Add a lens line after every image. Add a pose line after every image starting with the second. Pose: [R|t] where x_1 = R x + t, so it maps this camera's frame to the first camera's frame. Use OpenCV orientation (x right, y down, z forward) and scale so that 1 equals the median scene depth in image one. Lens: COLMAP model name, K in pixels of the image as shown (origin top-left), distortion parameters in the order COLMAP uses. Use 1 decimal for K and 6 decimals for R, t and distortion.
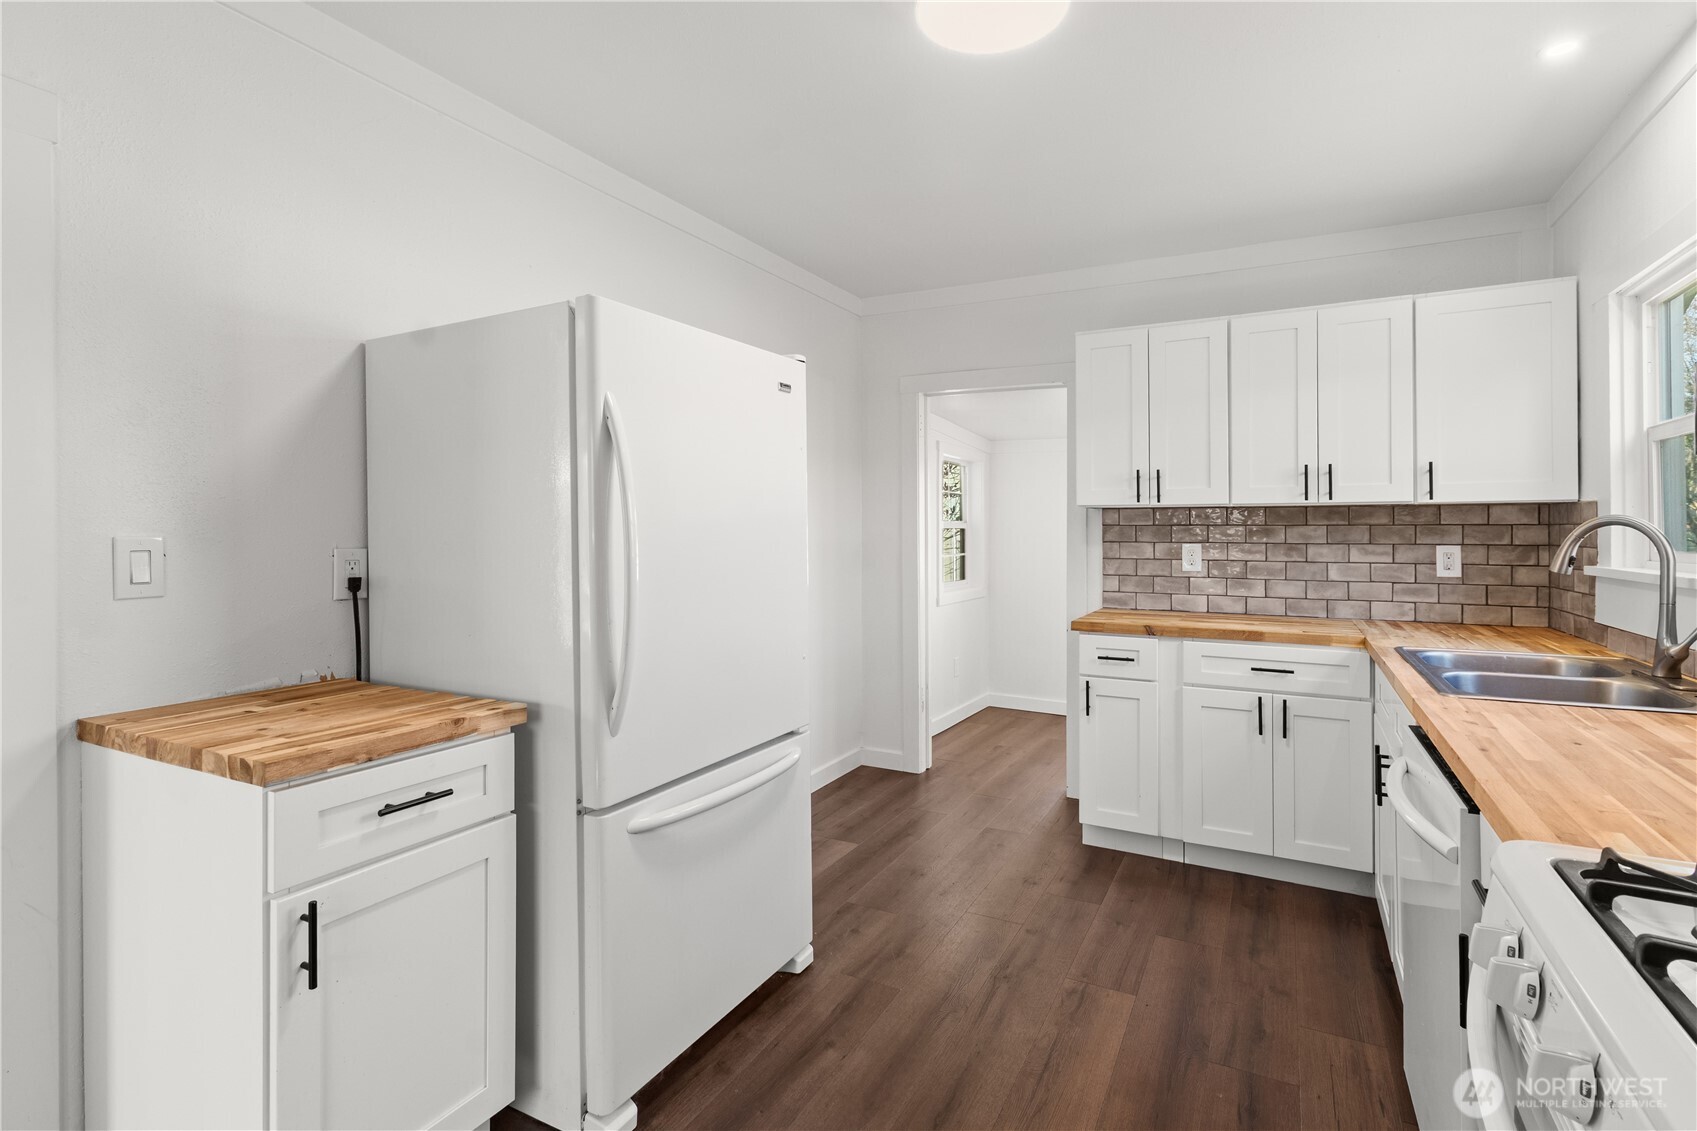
lens RADIAL K [[803.6, 0, 840.7], [0, 803.6, 529.5], [0, 0, 1]] dist [0.002740, 0.000683]
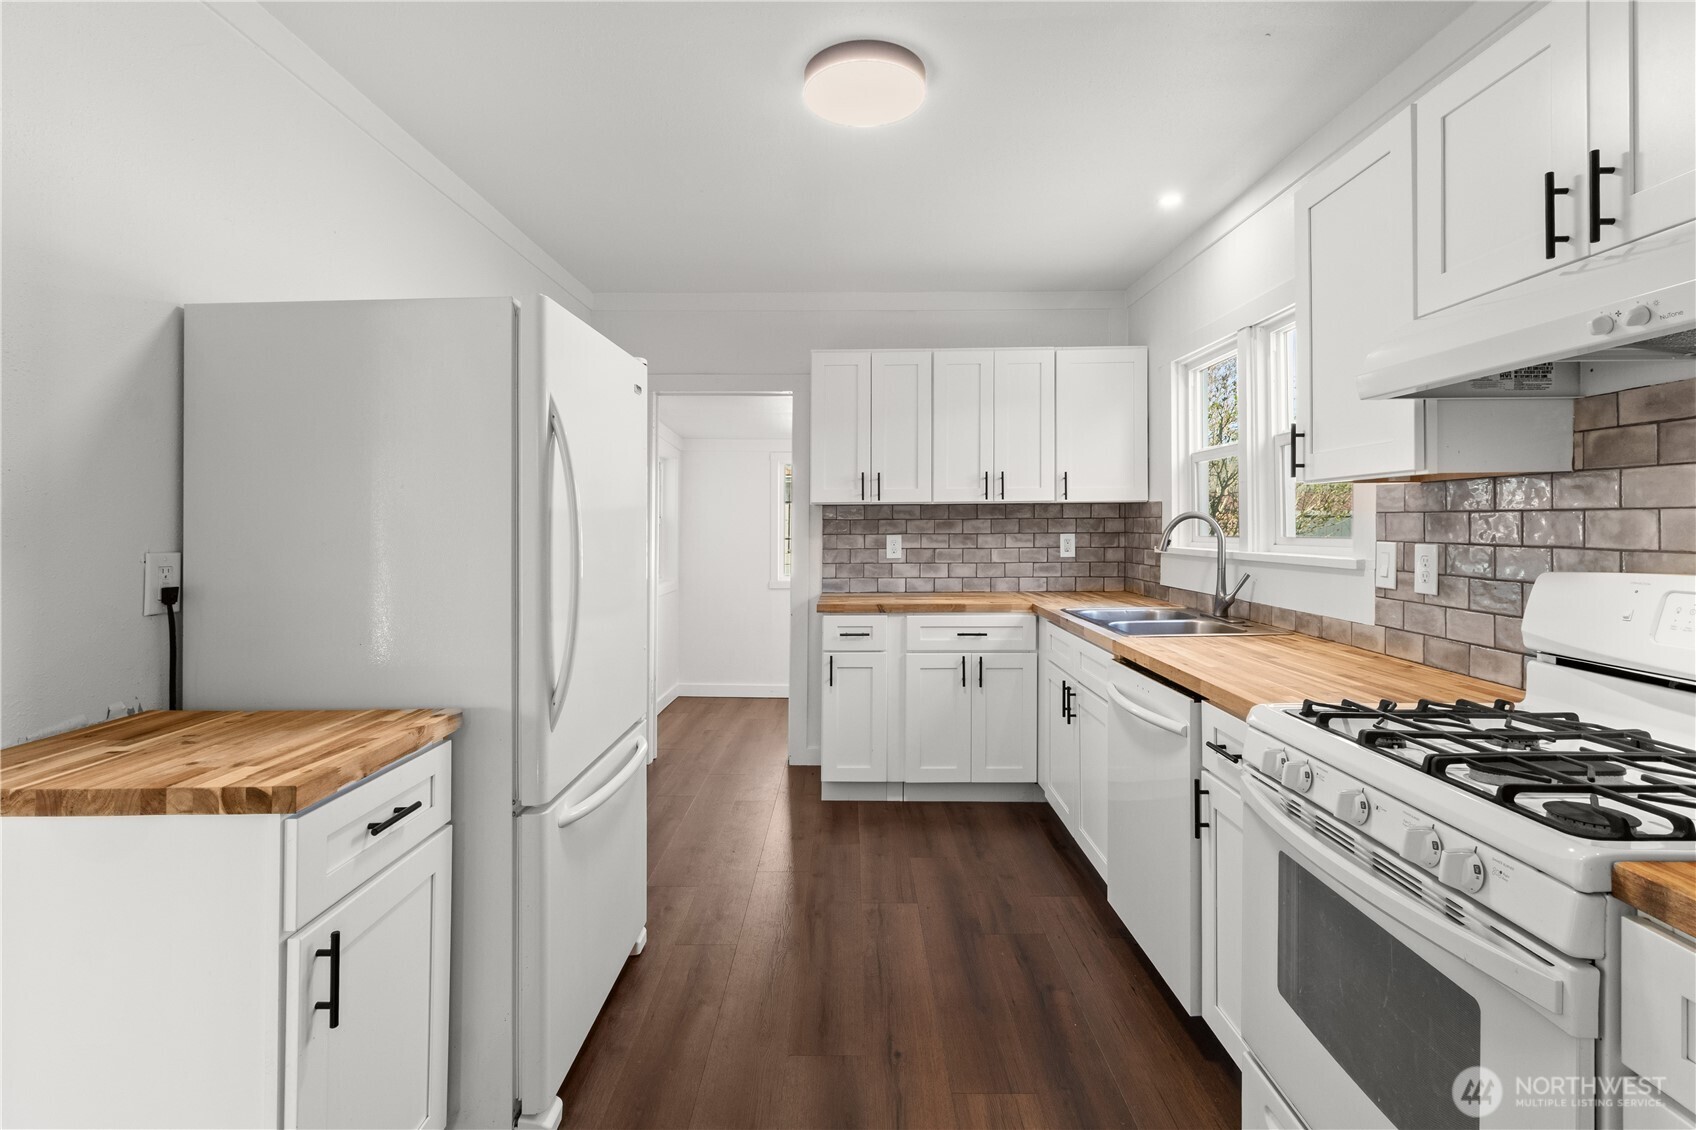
lens RADIAL K [[803.1, 0, 844.5], [0, 803.1, 518.9], [0, 0, 1]] dist [0.002740, 0.000683]
pose [[0.890943, -0.004420, 0.454094, -0.305426], [0.007719, 0.999956, -0.005412, -0.001202], [-0.454050, 0.008327, 0.890937, -0.050334]]
